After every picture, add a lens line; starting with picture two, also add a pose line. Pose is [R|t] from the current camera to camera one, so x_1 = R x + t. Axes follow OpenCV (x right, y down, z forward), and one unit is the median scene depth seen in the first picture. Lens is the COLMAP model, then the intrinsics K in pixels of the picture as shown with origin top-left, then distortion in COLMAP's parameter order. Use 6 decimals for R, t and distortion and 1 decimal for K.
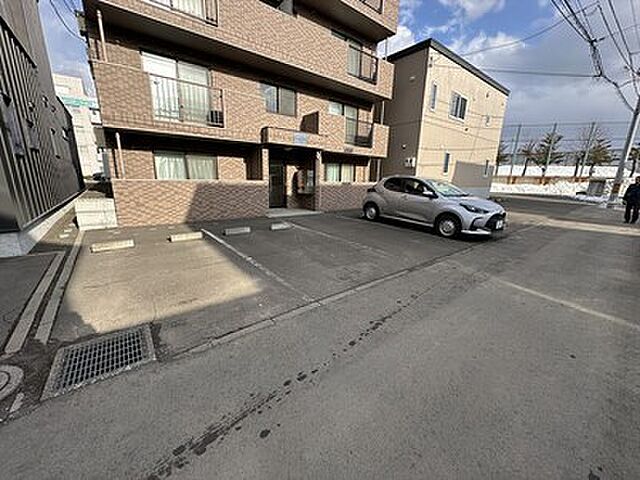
lens RADIAL K [[255.6, 0, 320.0], [0, 255.6, 240.0], [0, 0, 1]] dist [-0.000323, -0.000220]
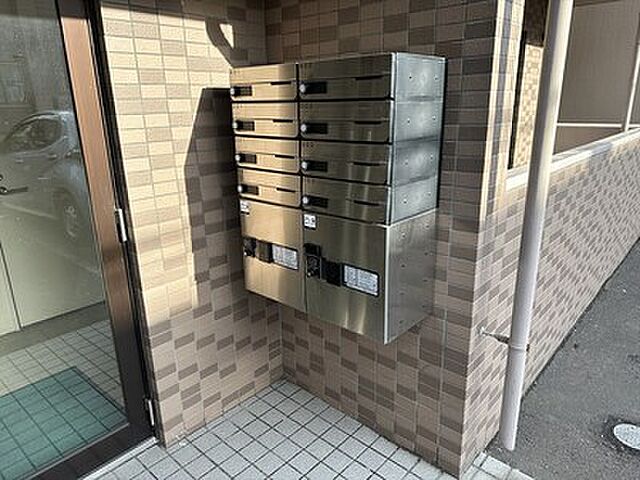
lens RADIAL K [[450.8, 0, 320.0], [0, 450.8, 240.0], [0, 0, 1]] dist [-0.001036, -0.000369]
pose [[0.984892, -0.092518, 0.146386, -0.094479], [0.083432, 0.994255, 0.067050, -0.237031], [-0.151748, -0.053824, 0.986953, 0.900037]]
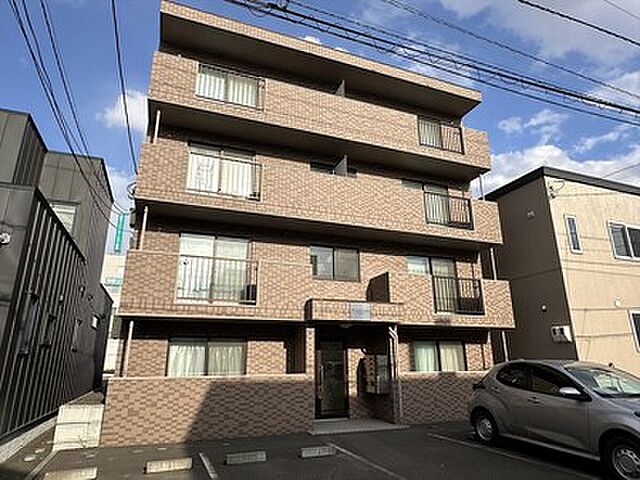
lens RADIAL K [[399.9, 0, 320.0], [0, 399.9, 240.0], [0, 0, 1]] dist [-0.003538, 0.000378]
pose [[0.956506, -0.114442, -0.268328, 0.122391], [-0.039067, 0.861294, -0.506603, -0.004674], [0.289086, 0.495051, 0.819361, -0.021483]]
